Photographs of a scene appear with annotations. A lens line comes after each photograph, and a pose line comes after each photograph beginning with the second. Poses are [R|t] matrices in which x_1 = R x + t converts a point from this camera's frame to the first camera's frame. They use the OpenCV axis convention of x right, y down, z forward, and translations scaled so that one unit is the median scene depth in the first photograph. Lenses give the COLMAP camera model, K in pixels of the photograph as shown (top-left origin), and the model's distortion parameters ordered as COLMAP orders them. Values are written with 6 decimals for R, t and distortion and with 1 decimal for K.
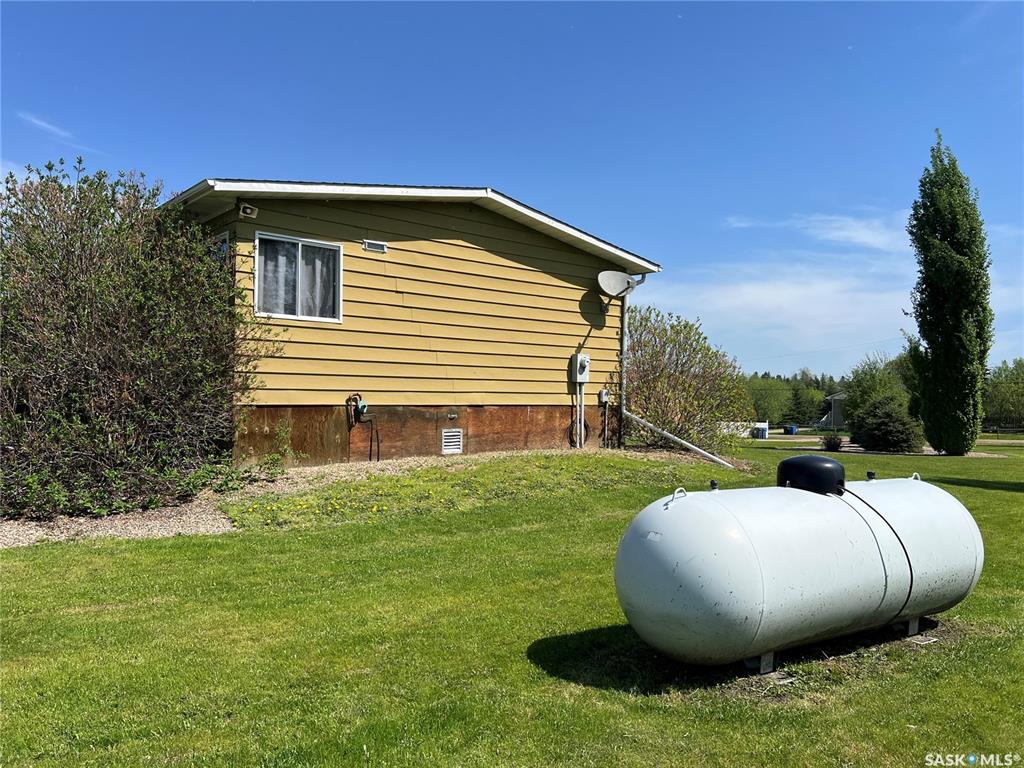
lens RADIAL K [[777.8, 0, 512.7], [0, 777.8, 404.8], [0, 0, 1]] dist [0.002679, 0.000397]
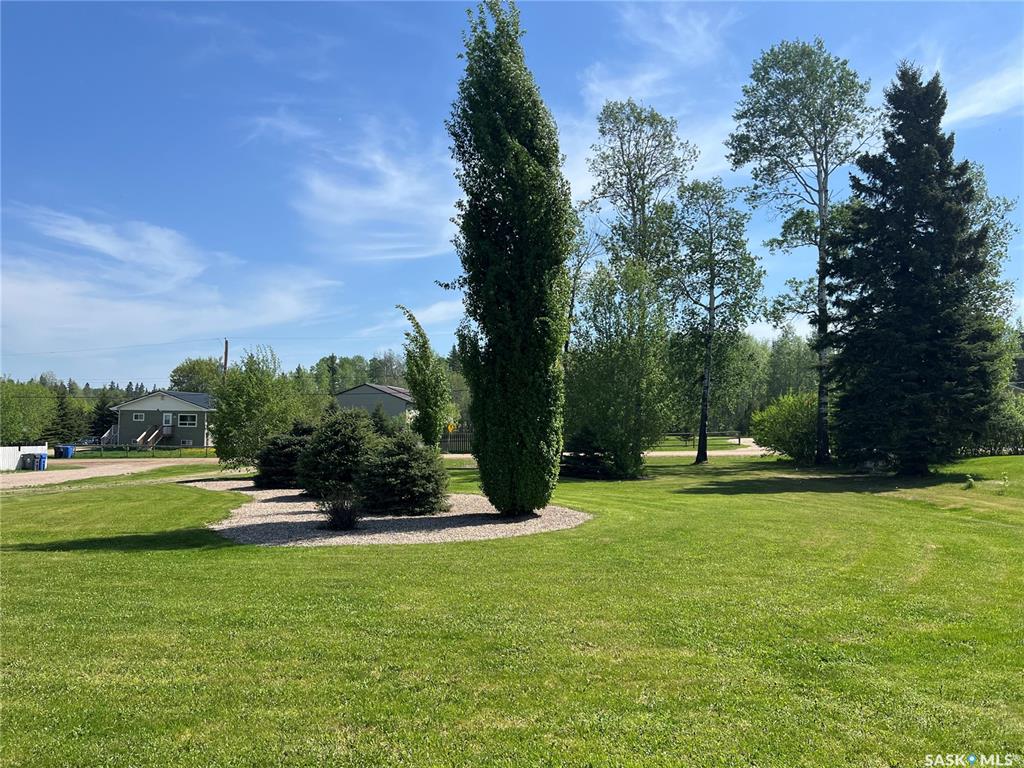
lens RADIAL K [[765.0, 0, 512.6], [0, 765.0, 430.0], [0, 0, 1]] dist [0.004990, 0.002452]
pose [[0.605980, -0.018927, 0.795255, 0.058206], [0.001594, 0.999744, 0.022578, -0.008776], [-0.795478, -0.012414, 0.605855, 0.411650]]
